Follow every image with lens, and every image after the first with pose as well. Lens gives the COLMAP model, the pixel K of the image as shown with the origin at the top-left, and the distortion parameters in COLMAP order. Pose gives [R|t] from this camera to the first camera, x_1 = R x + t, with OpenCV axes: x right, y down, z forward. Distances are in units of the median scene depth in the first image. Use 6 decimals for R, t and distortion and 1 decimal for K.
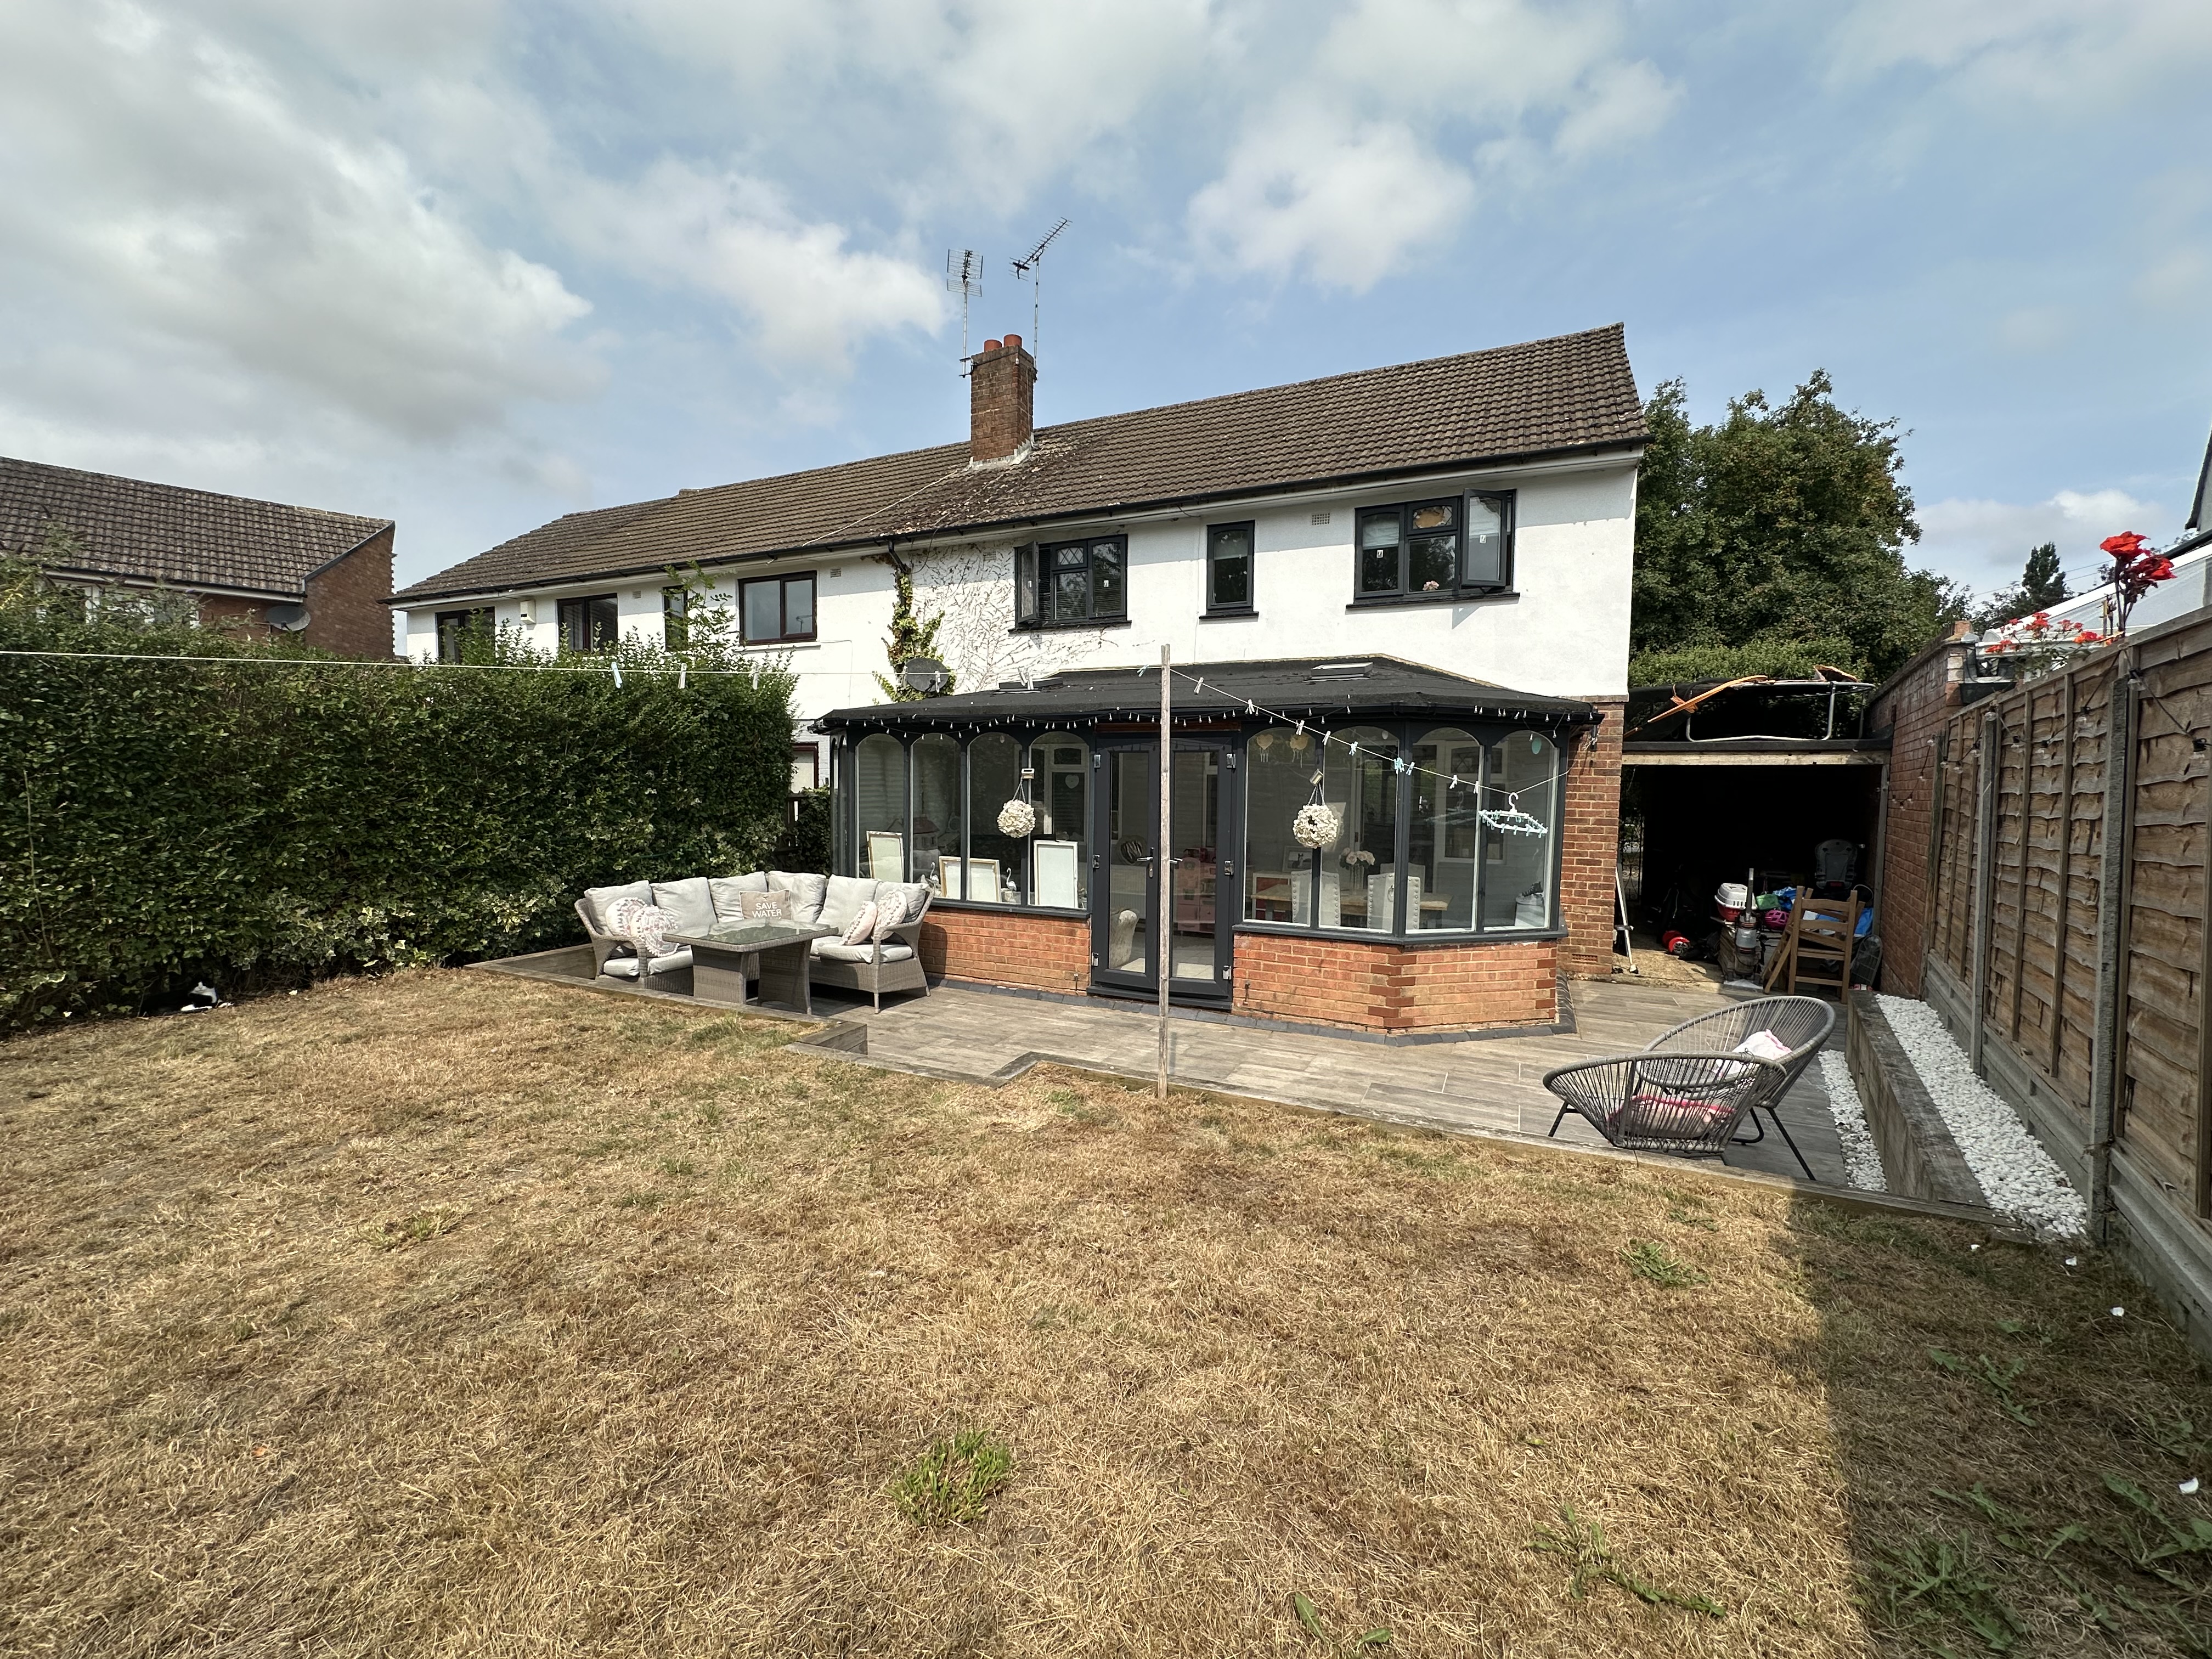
lens RADIAL K [[883.3, 0, 1110.6], [0, 883.3, 825.1], [0, 0, 1]] dist [-0.001725, -0.000378]
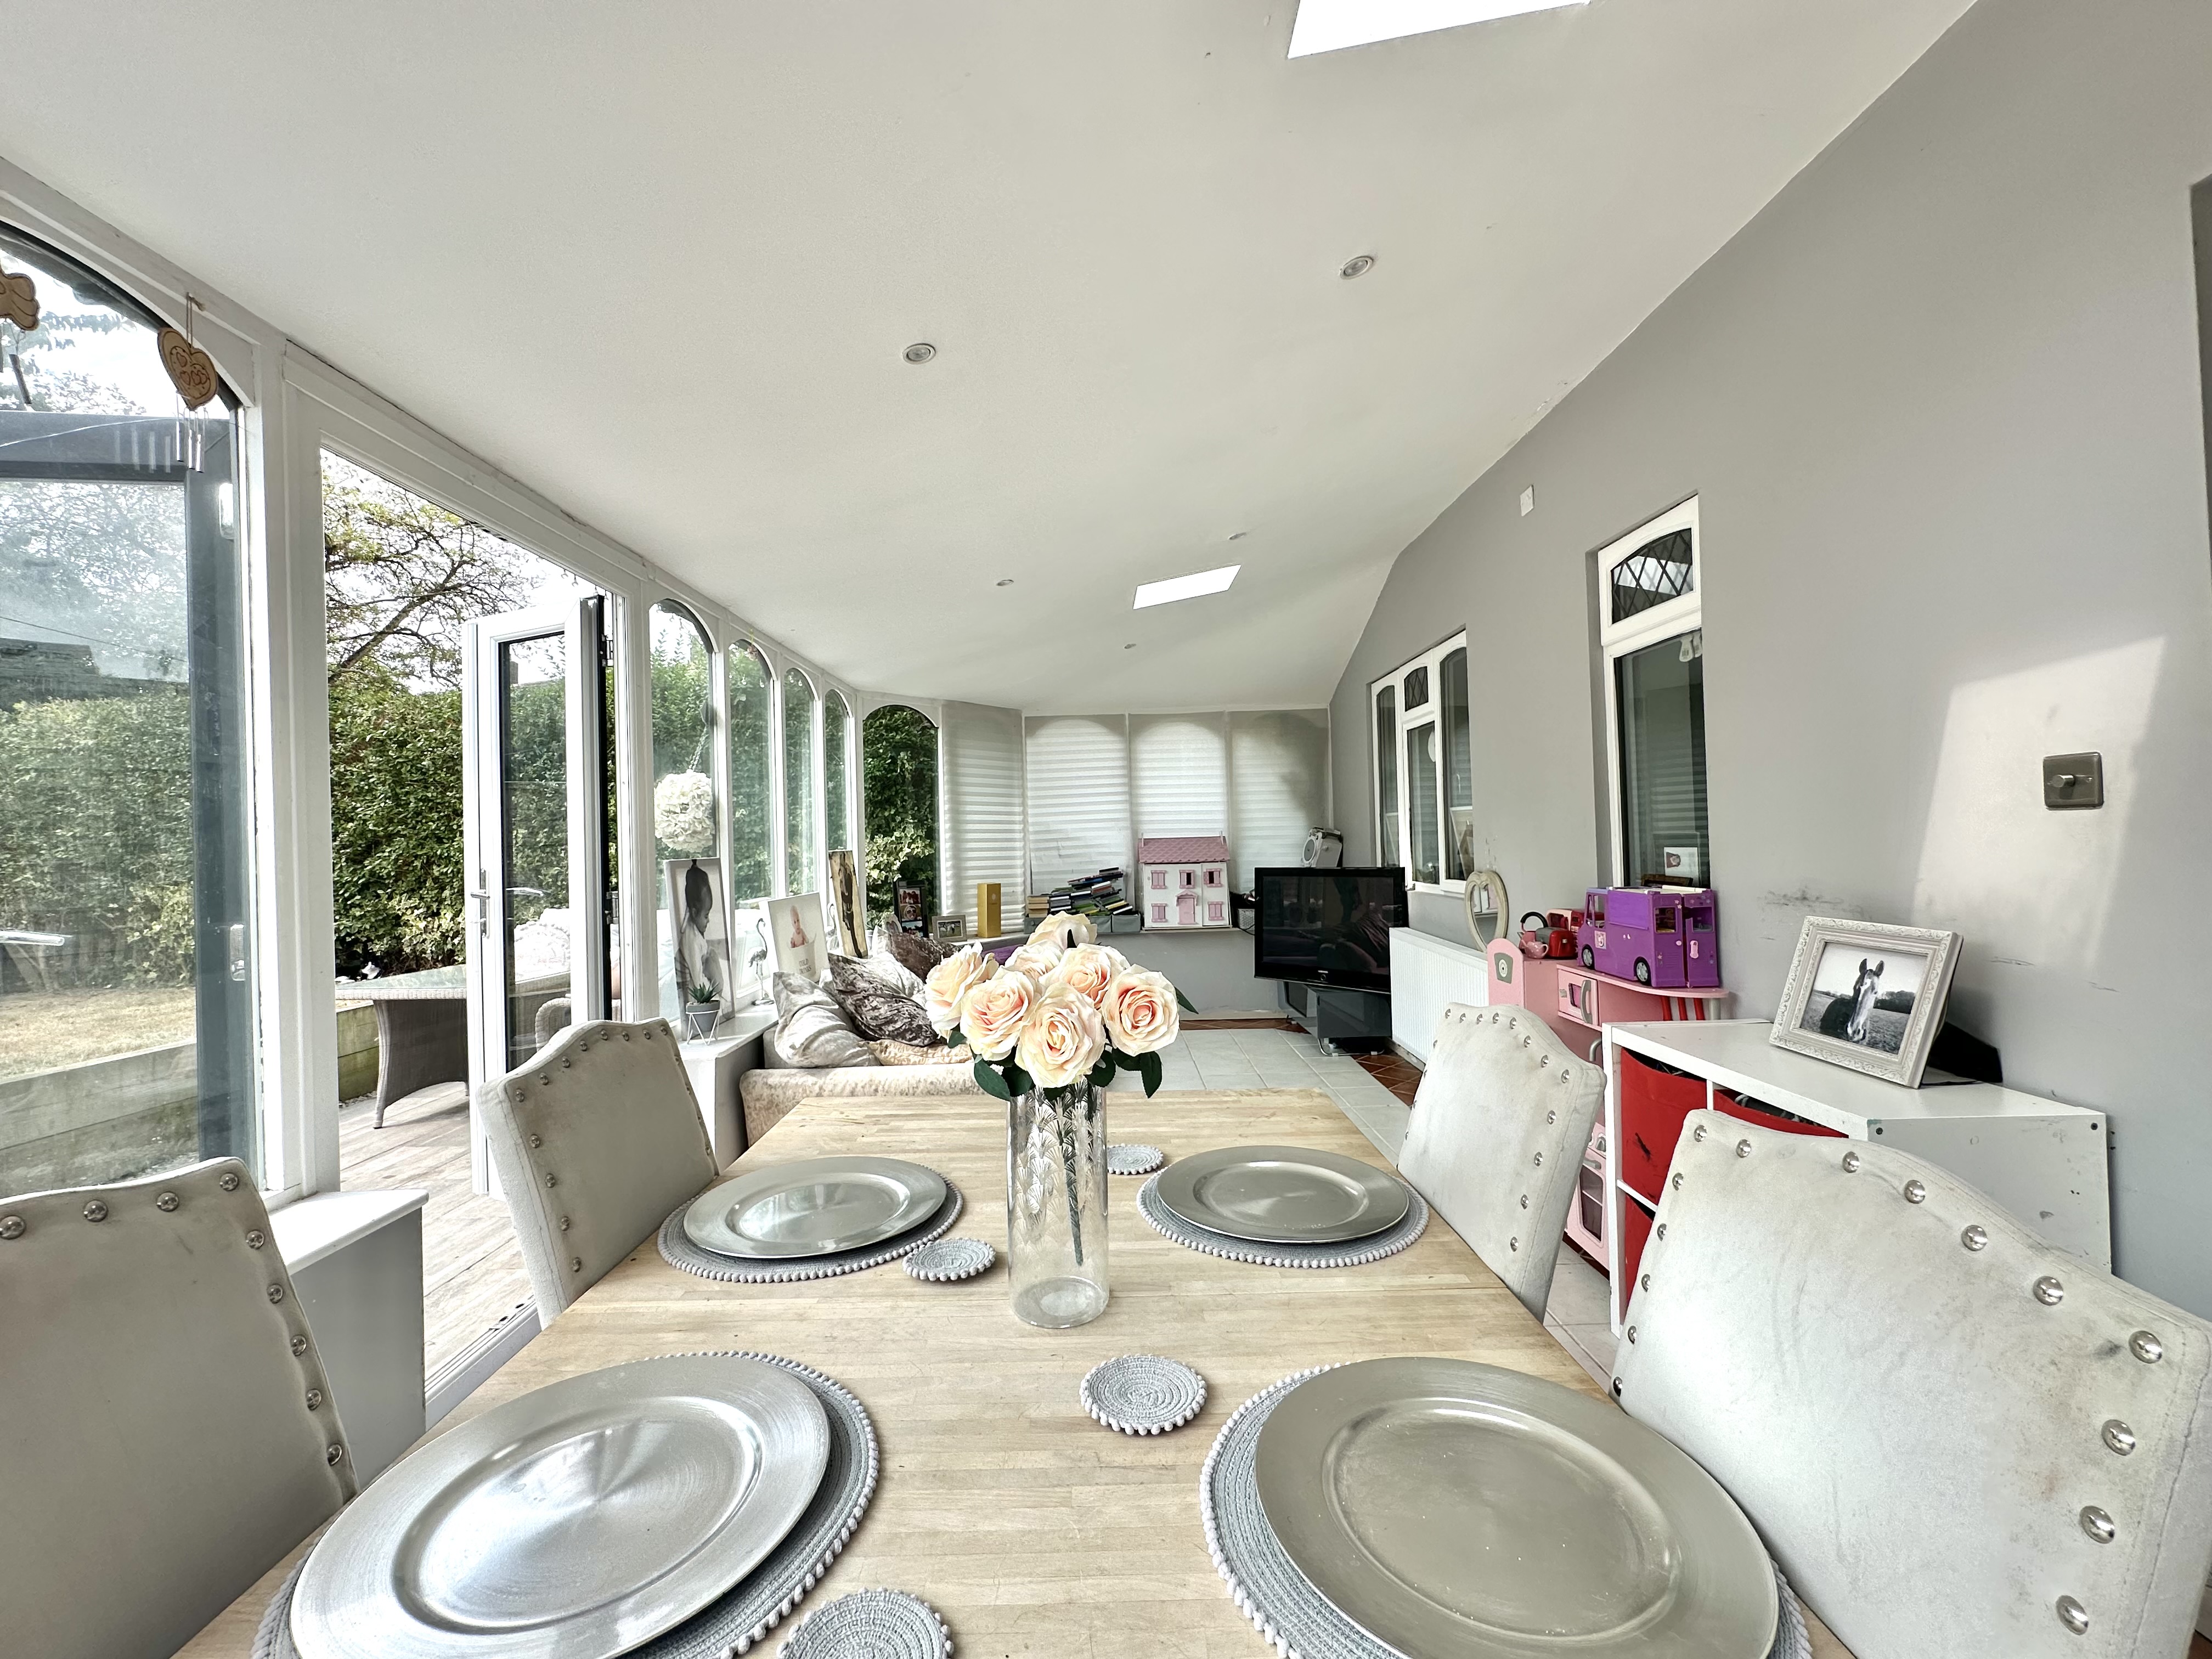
lens RADIAL K [[883.3, 0, 1105.9], [0, 883.3, 834.5], [0, 0, 1]] dist [-0.001725, -0.000378]
pose [[0.431501, -0.027838, -0.901683, 0.526275], [-0.014350, 0.999185, -0.037715, 0.024641], [0.901998, 0.029214, 0.430750, 1.266969]]
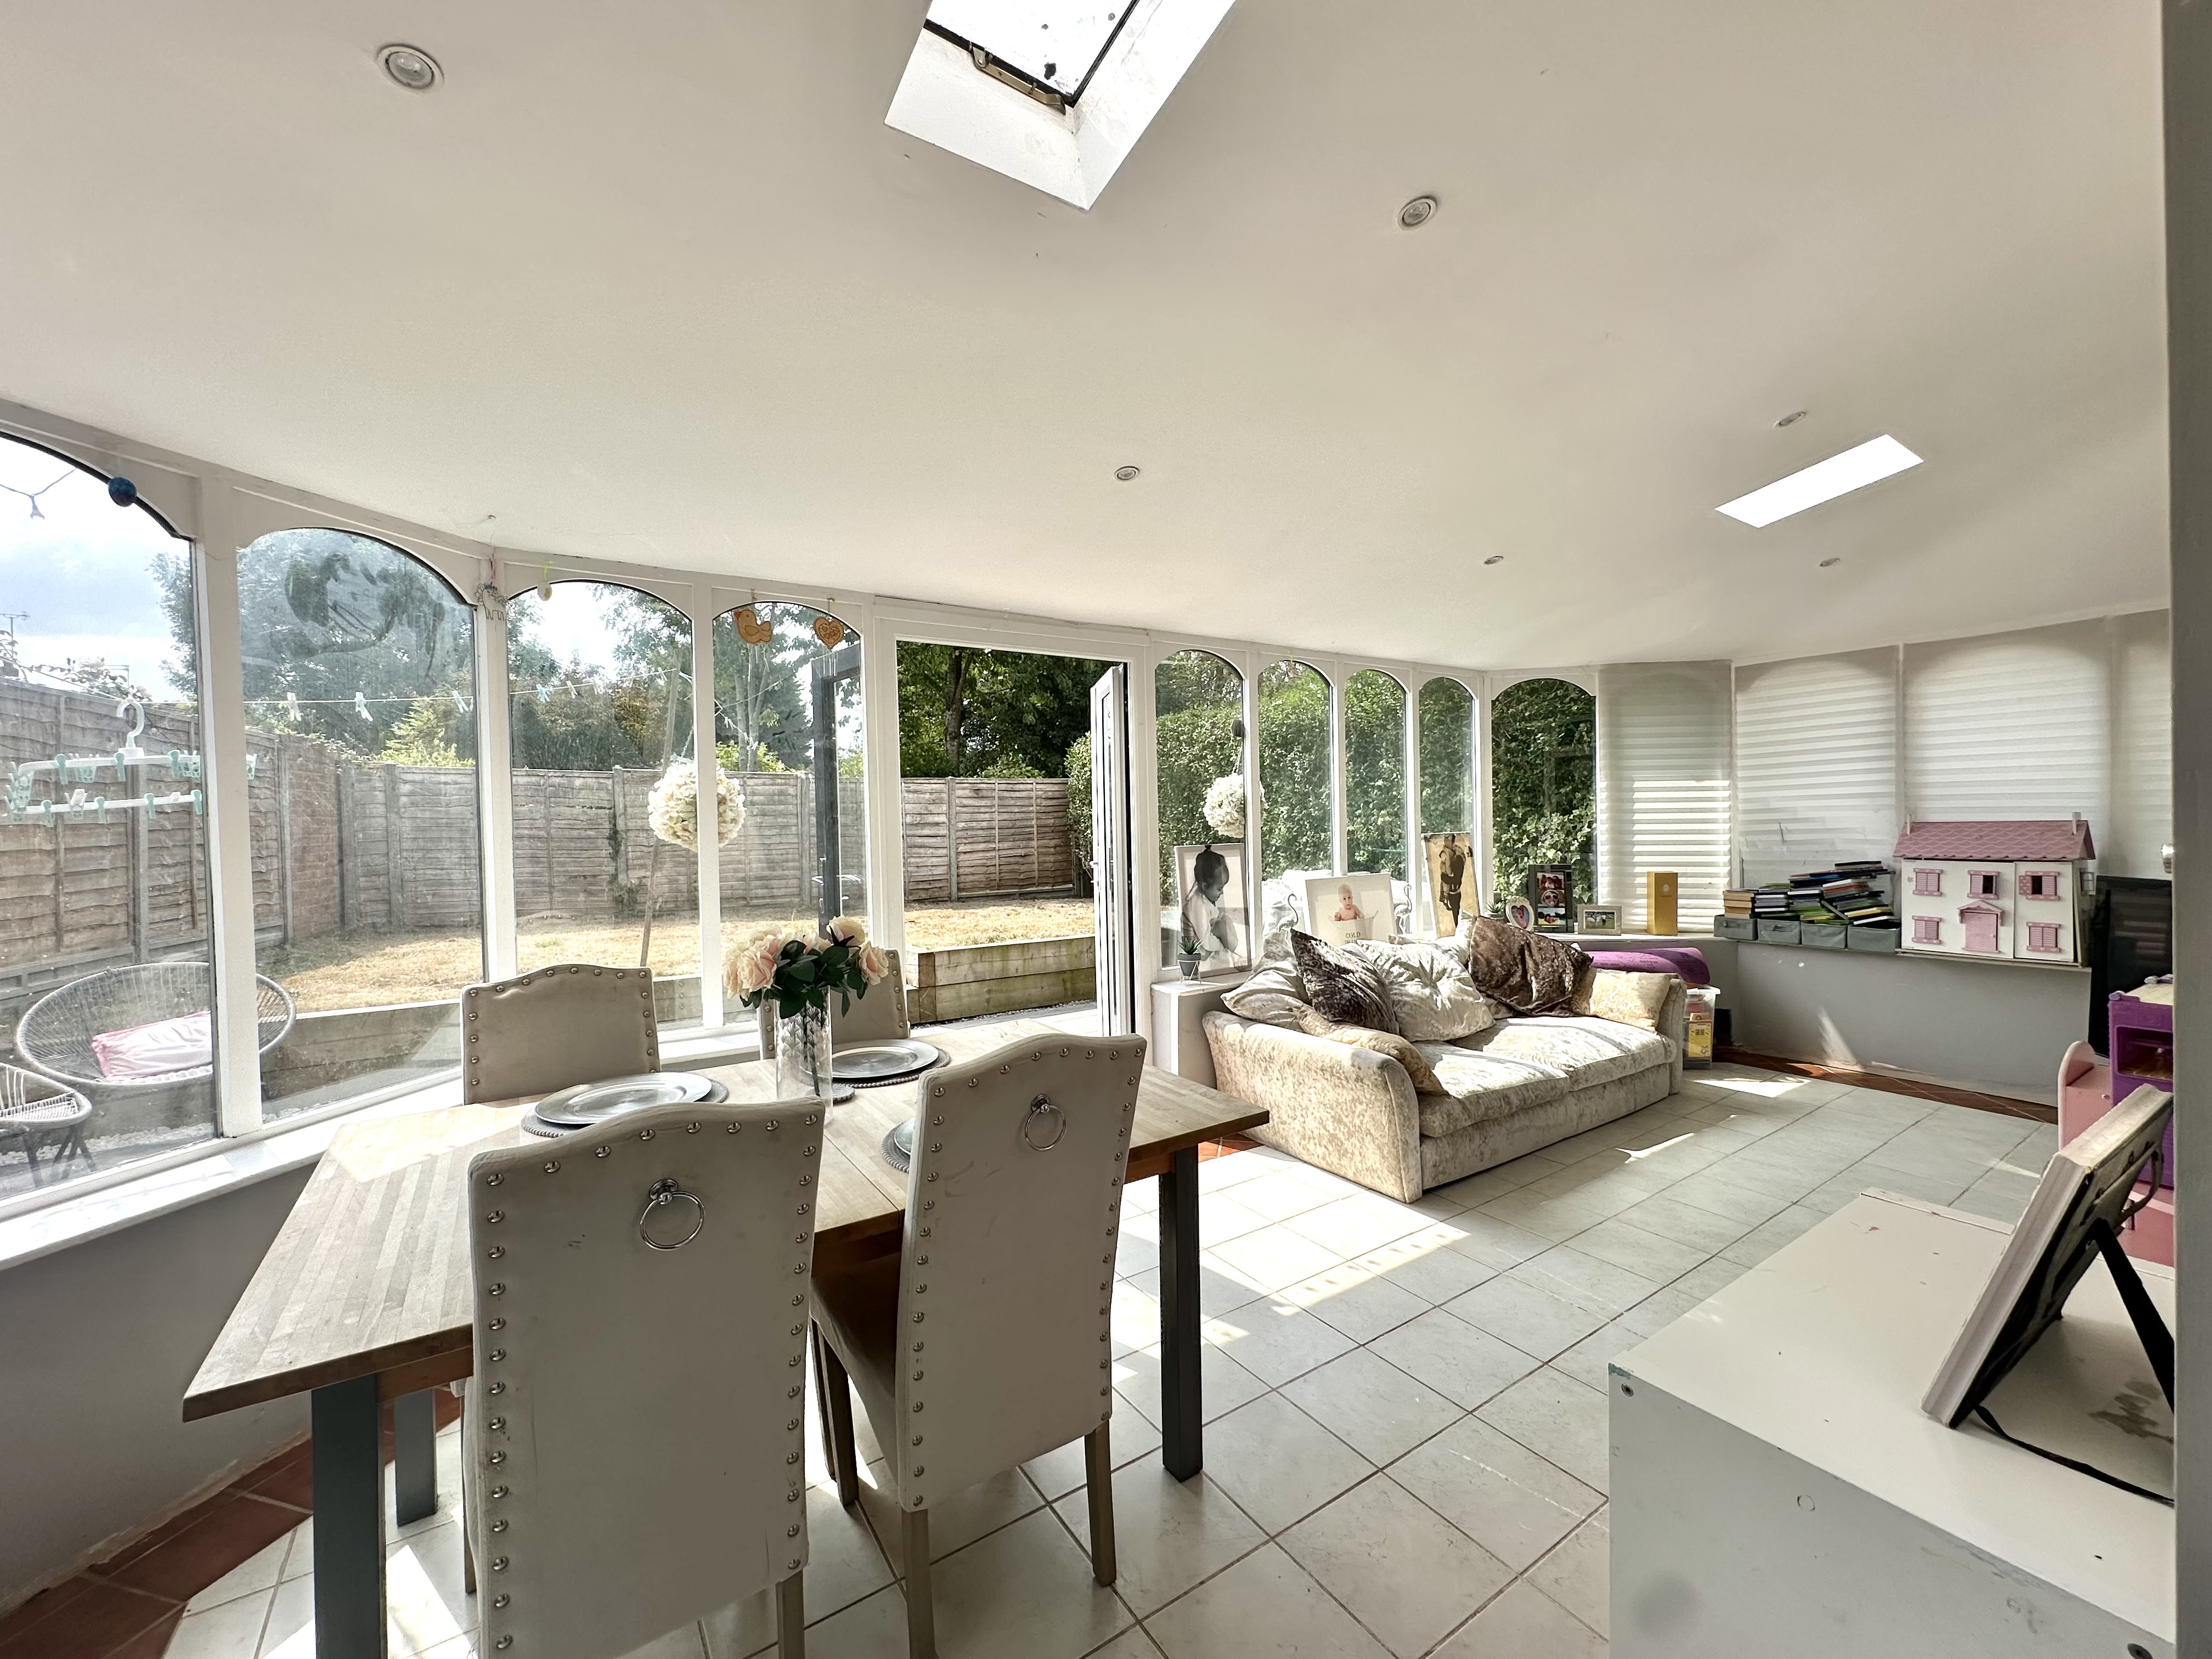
lens RADIAL K [[883.3, 0, 1106.5], [0, 883.3, 835.8], [0, 0, 1]] dist [-0.001725, -0.000378]
pose [[-0.521655, 0.016033, -0.853006, 0.577430], [-0.026799, 0.999022, 0.035166, -0.007513], [0.852735, 0.041204, -0.520716, 1.573274]]
